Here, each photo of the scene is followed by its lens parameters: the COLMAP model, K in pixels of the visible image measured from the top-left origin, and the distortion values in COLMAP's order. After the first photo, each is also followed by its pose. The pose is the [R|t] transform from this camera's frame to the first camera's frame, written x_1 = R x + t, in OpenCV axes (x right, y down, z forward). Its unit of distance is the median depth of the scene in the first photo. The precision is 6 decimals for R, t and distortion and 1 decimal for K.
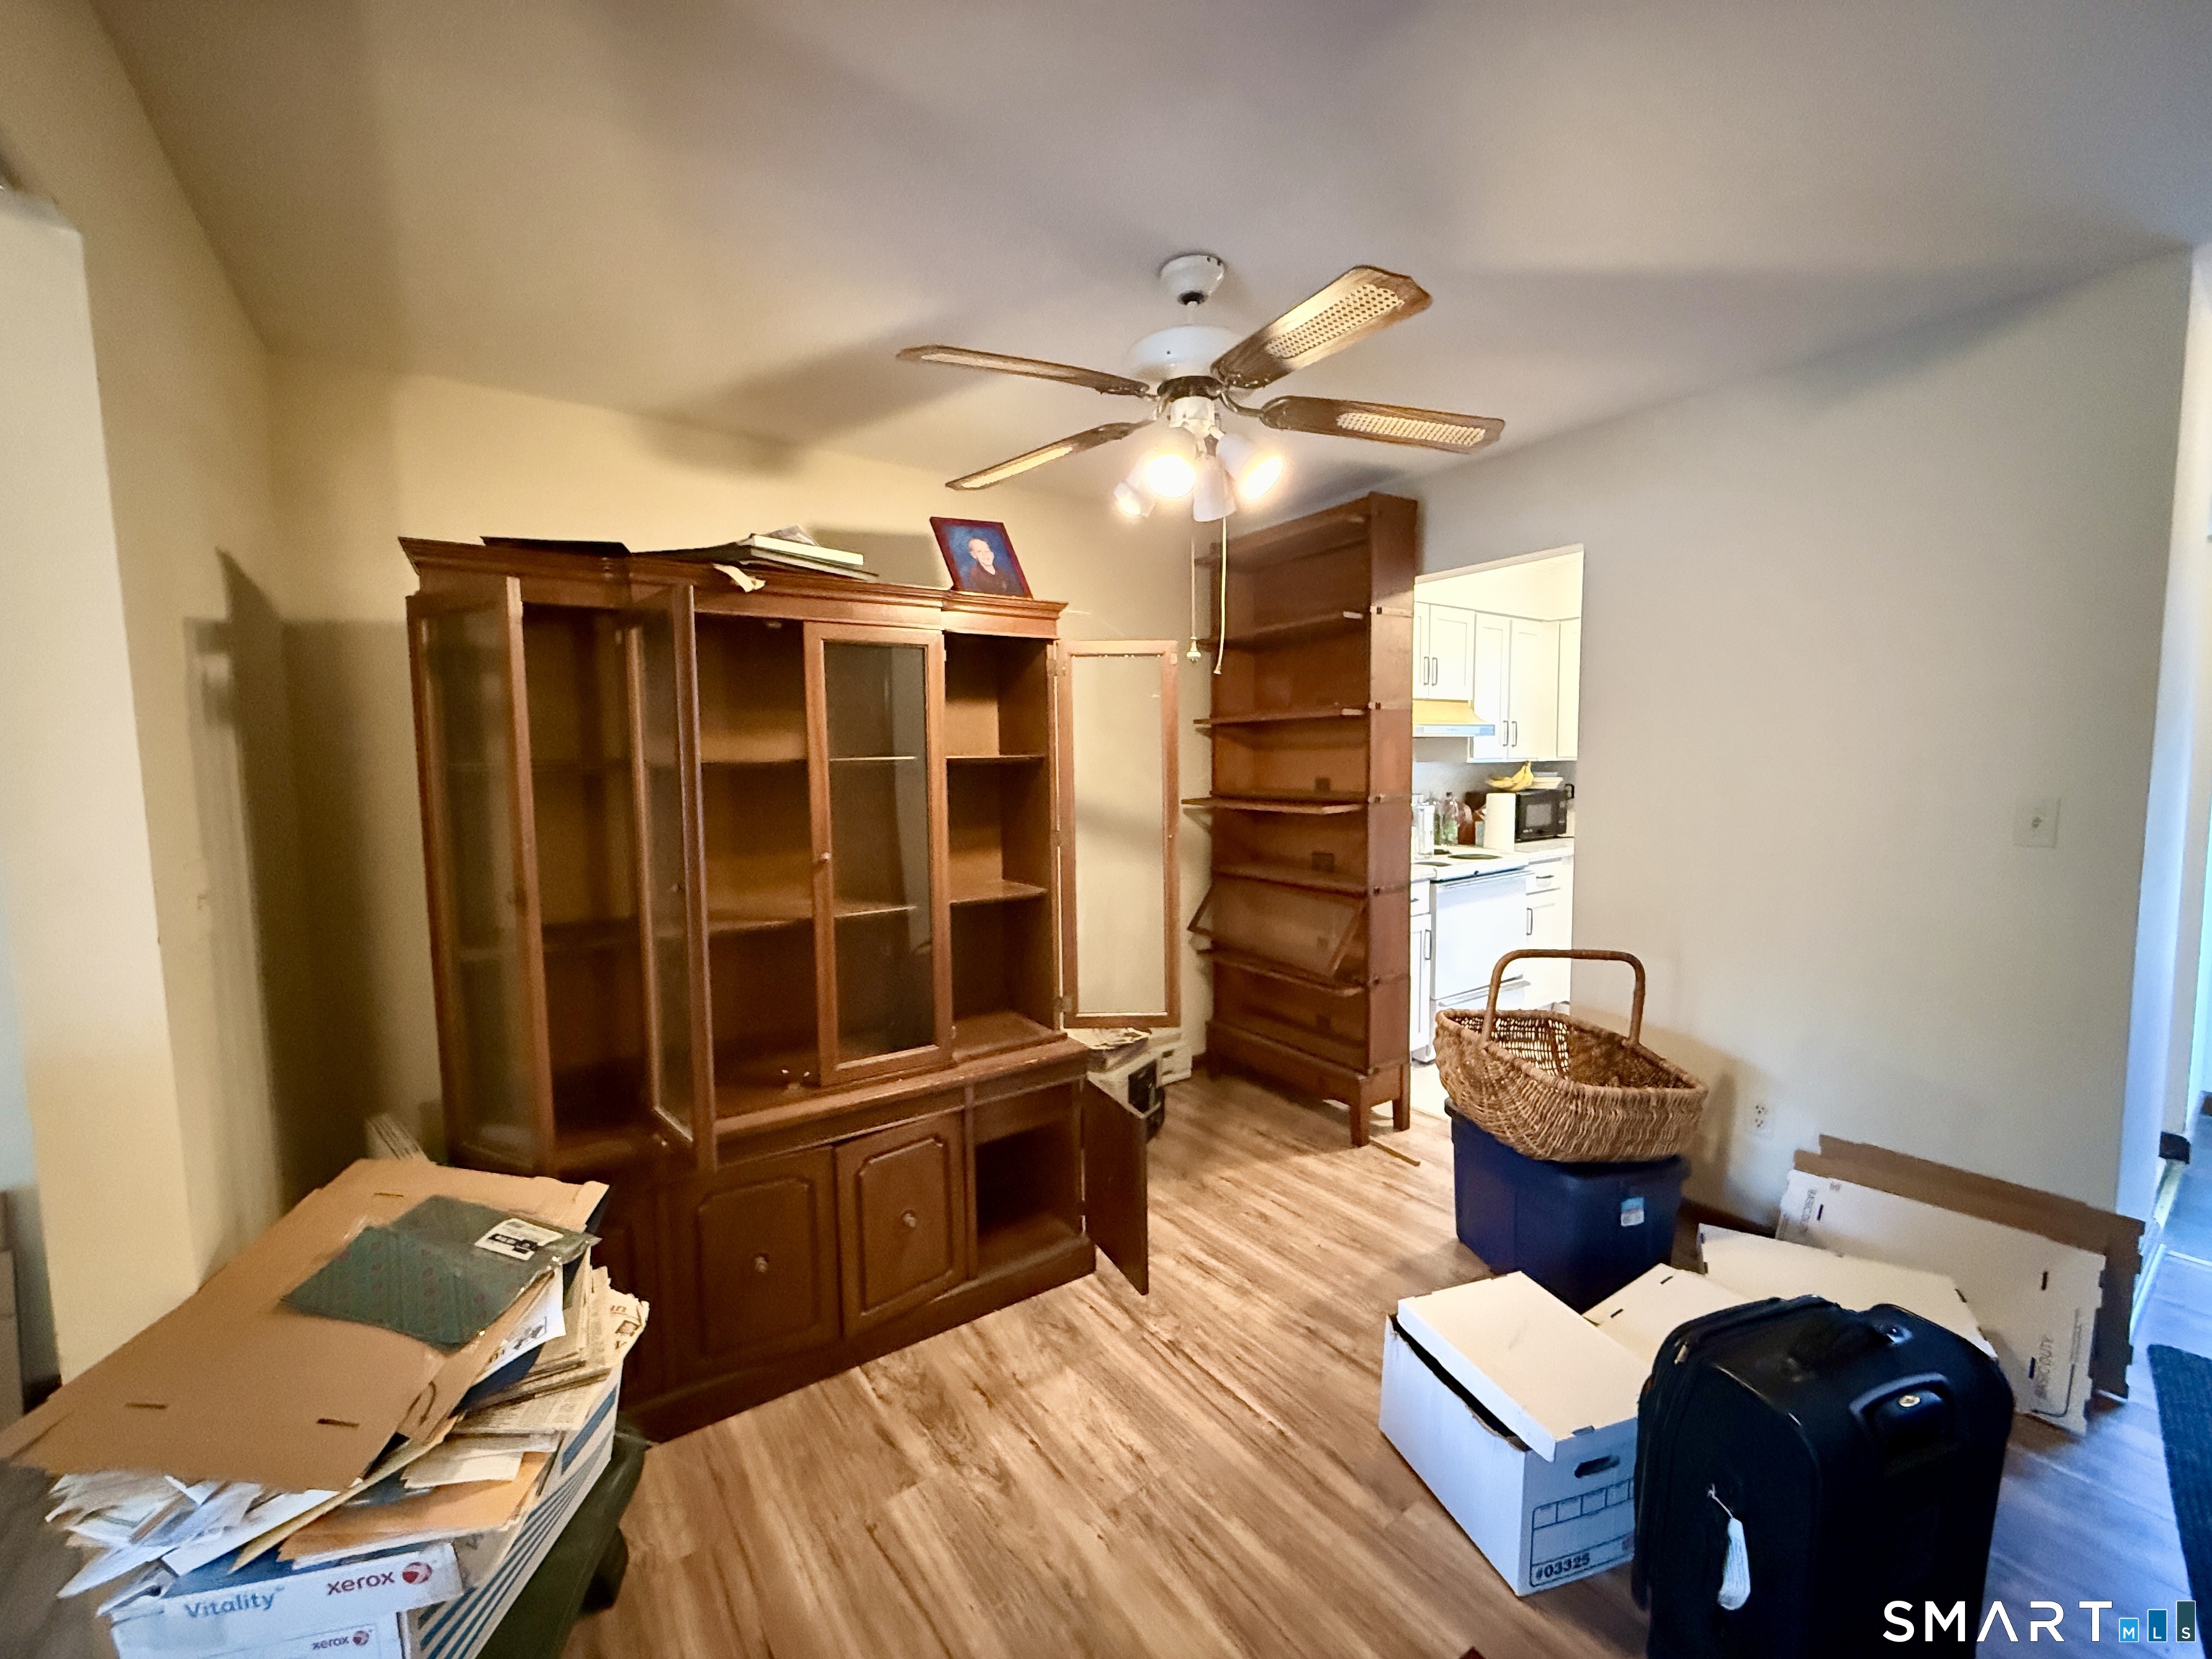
lens RADIAL K [[888.8, 0, 1096.5], [0, 888.8, 824.0], [0, 0, 1]] dist [-0.001225, 0.000114]
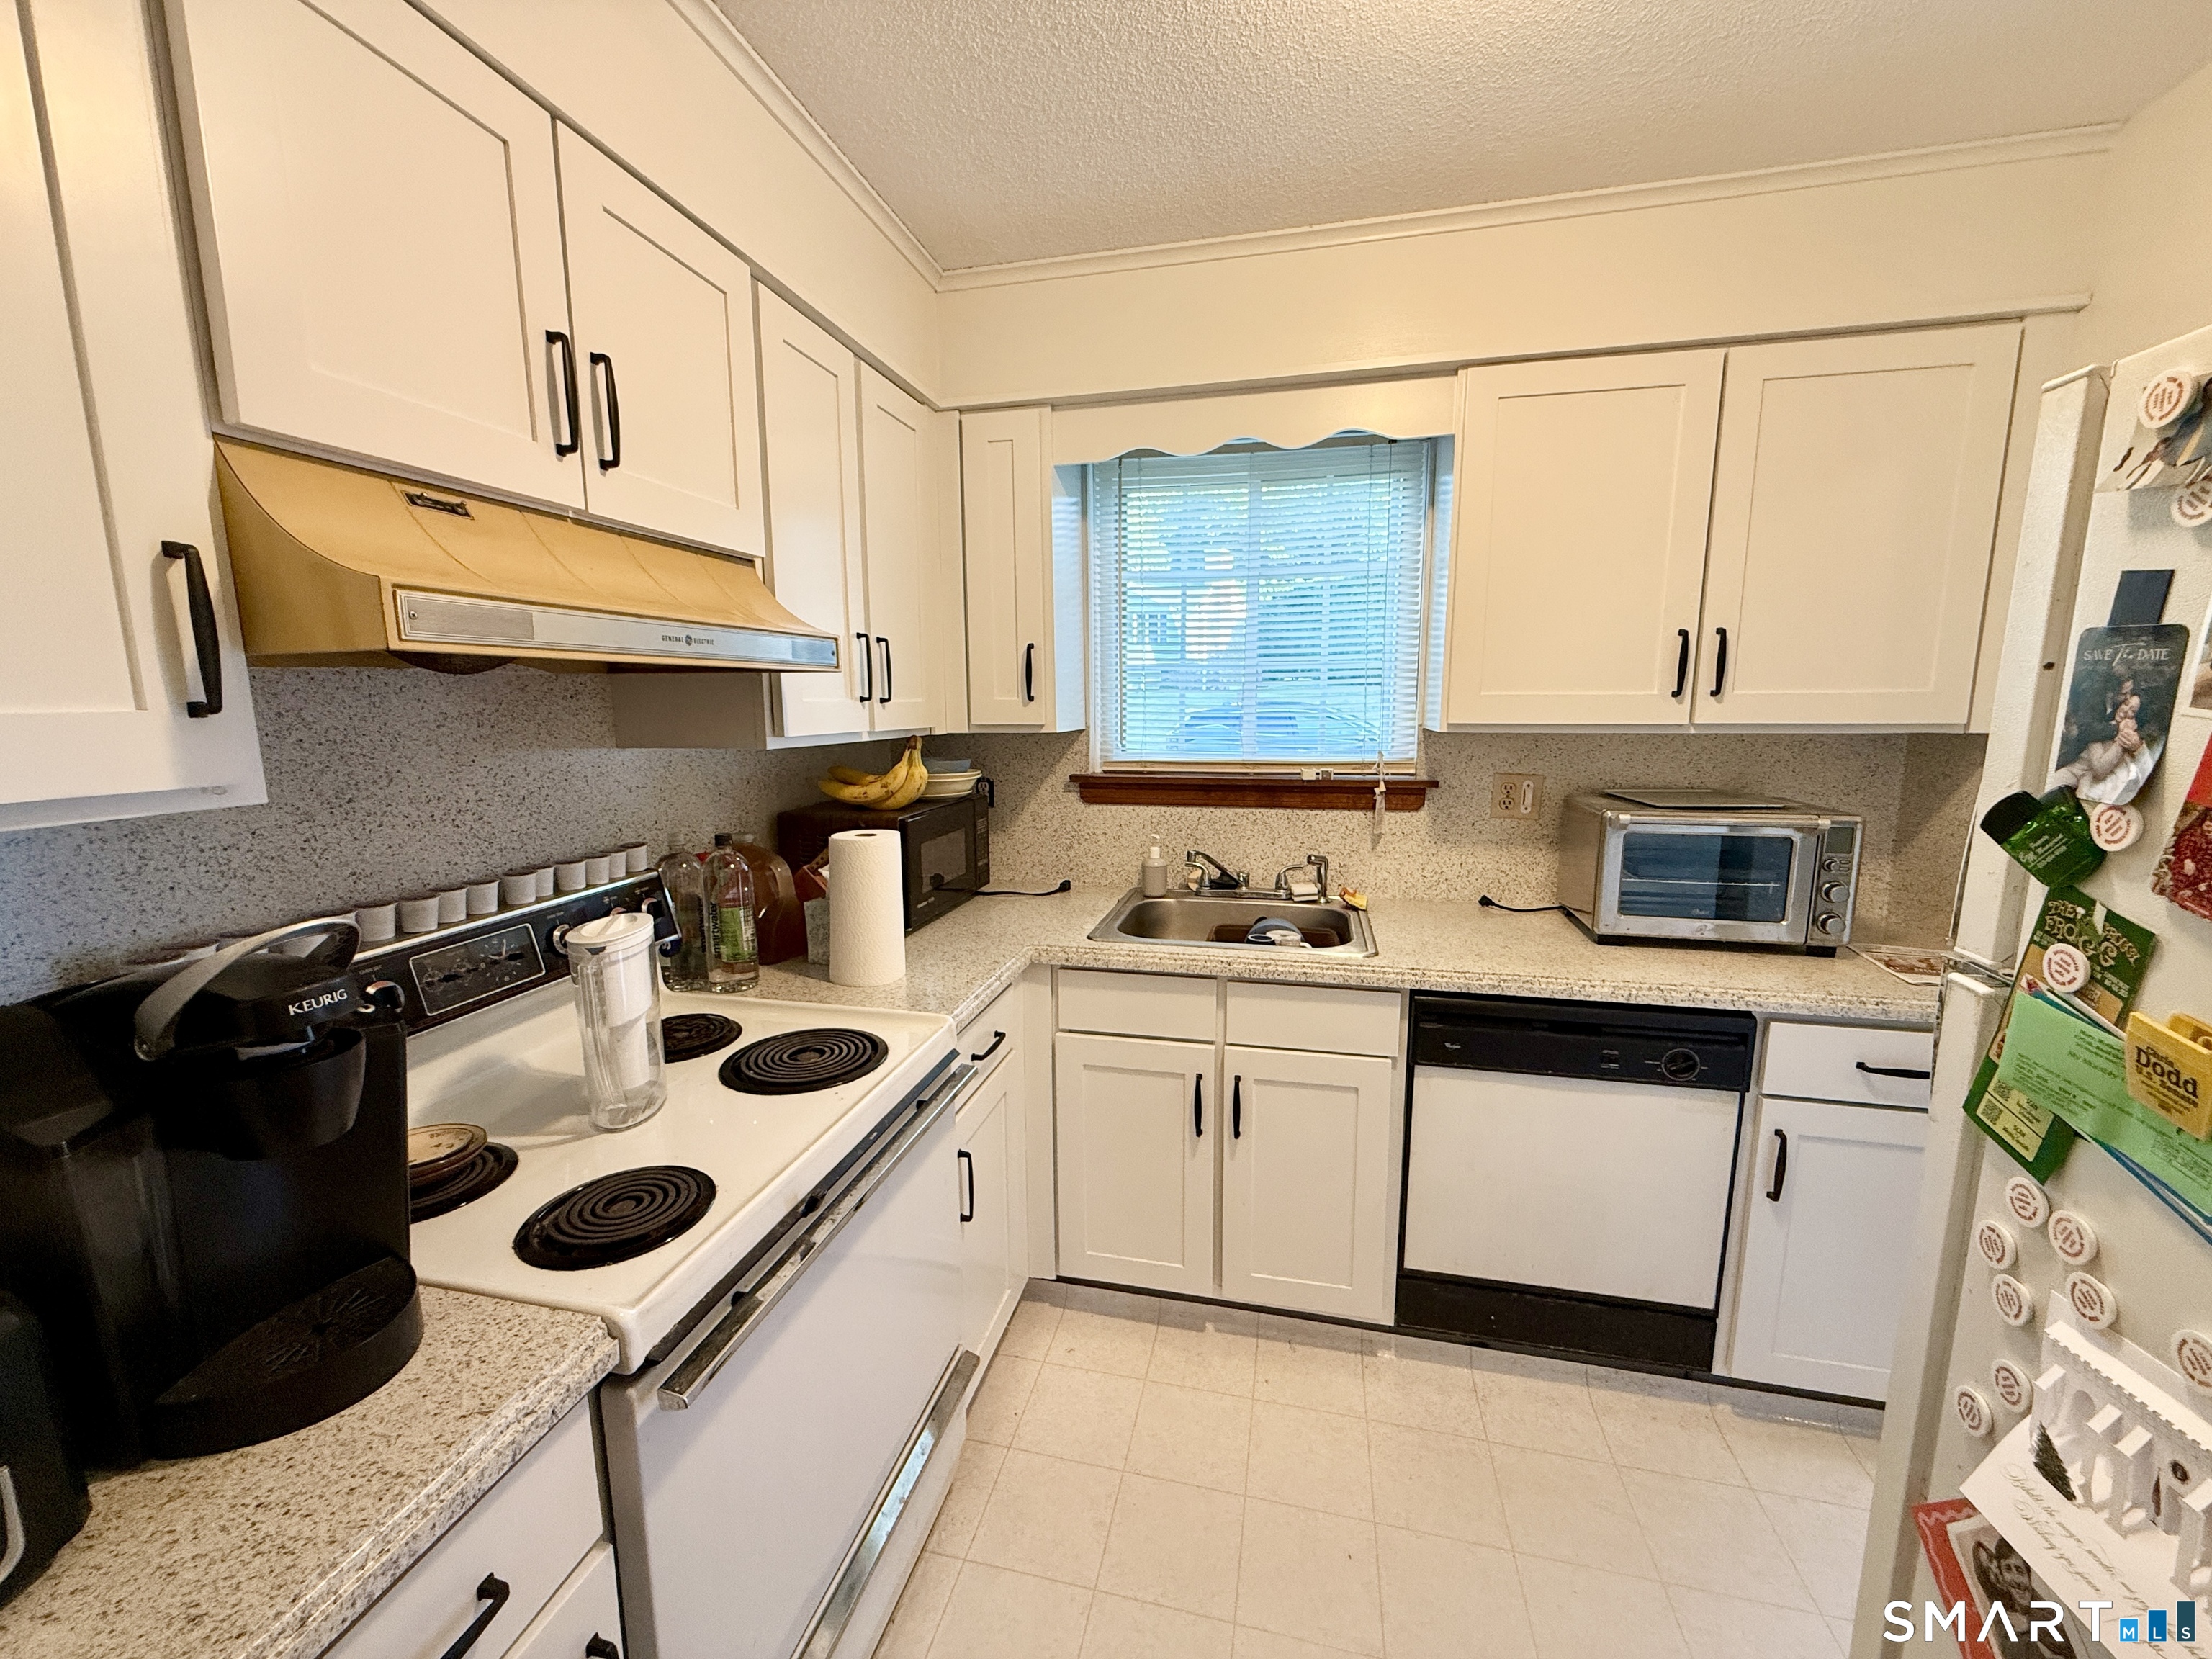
lens RADIAL K [[888.8, 0, 1096.5], [0, 888.8, 824.0], [0, 0, 1]] dist [-0.001225, 0.000114]
pose [[0.756992, -0.078460, 0.648697, 0.278349], [0.042749, 0.996585, 0.070651, -0.056373], [-0.652024, -0.025752, 0.757760, 0.633648]]
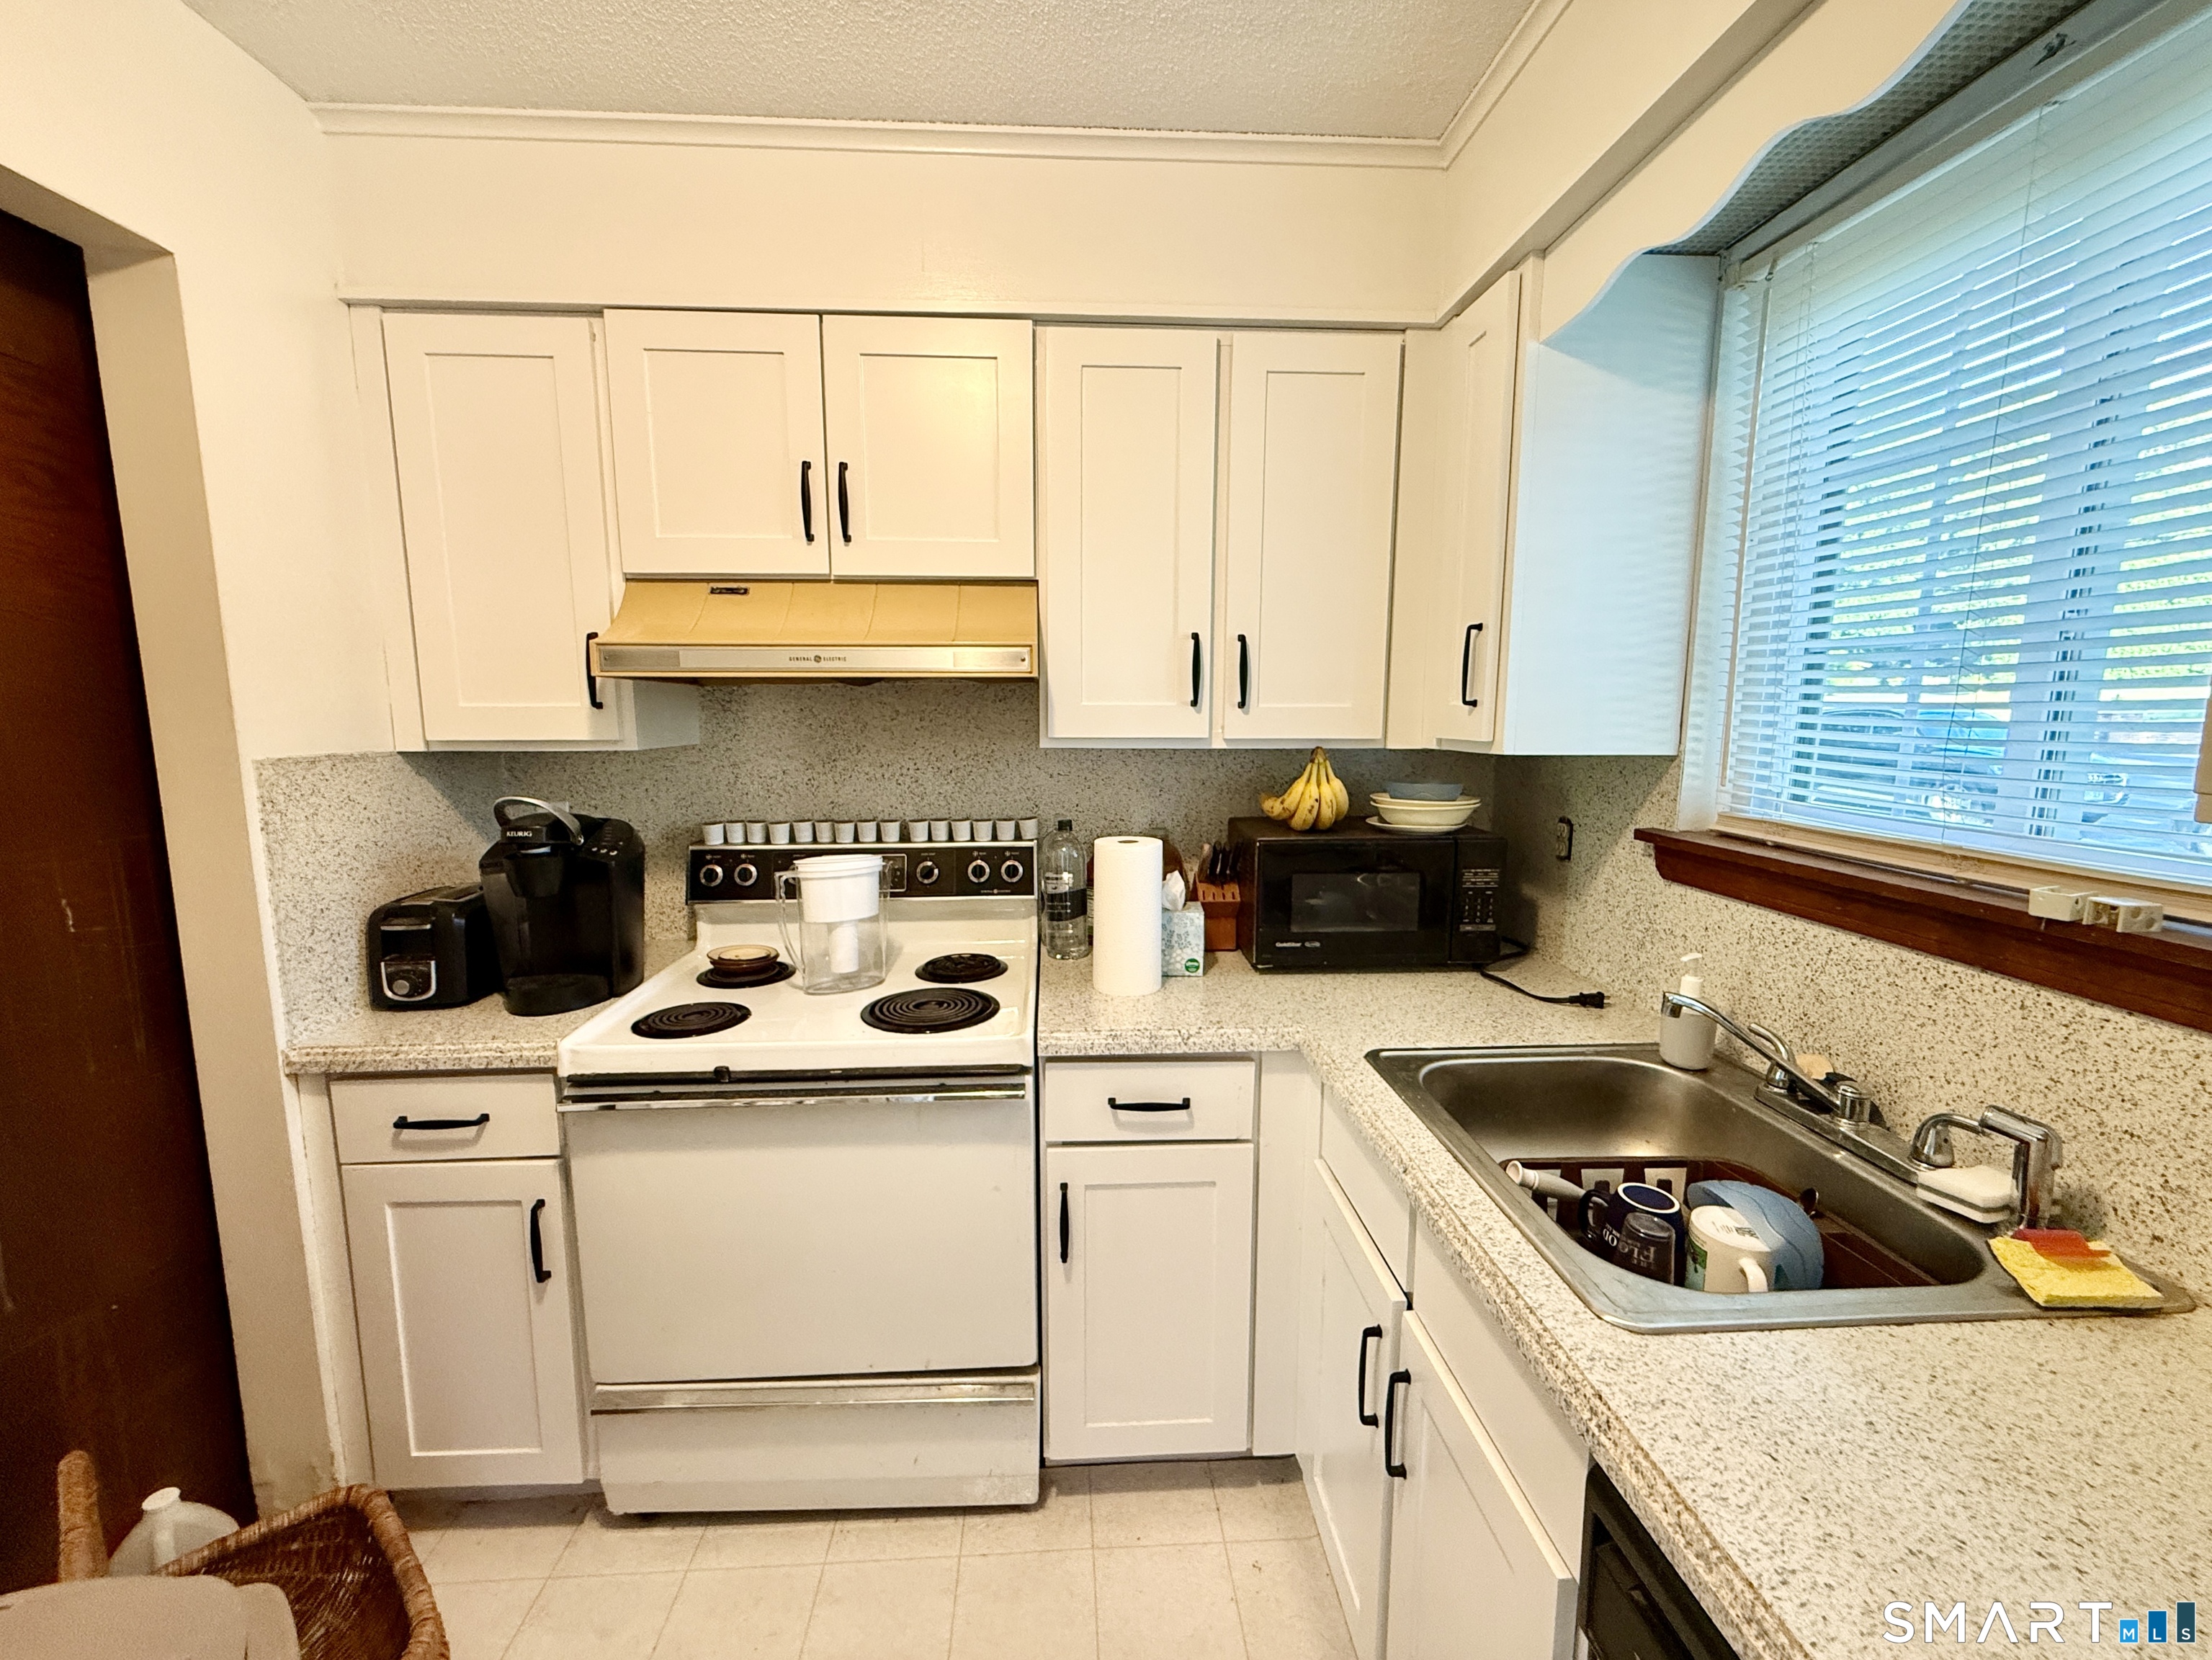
lens RADIAL K [[888.9, 0, 1096.5], [0, 888.9, 824.5], [0, 0, 1]] dist [-0.001225, 0.000114]
pose [[0.838176, 0.089389, -0.538025, 0.610184], [-0.058360, 0.995513, 0.074479, -0.062605], [0.542269, -0.031027, 0.839632, 0.663623]]
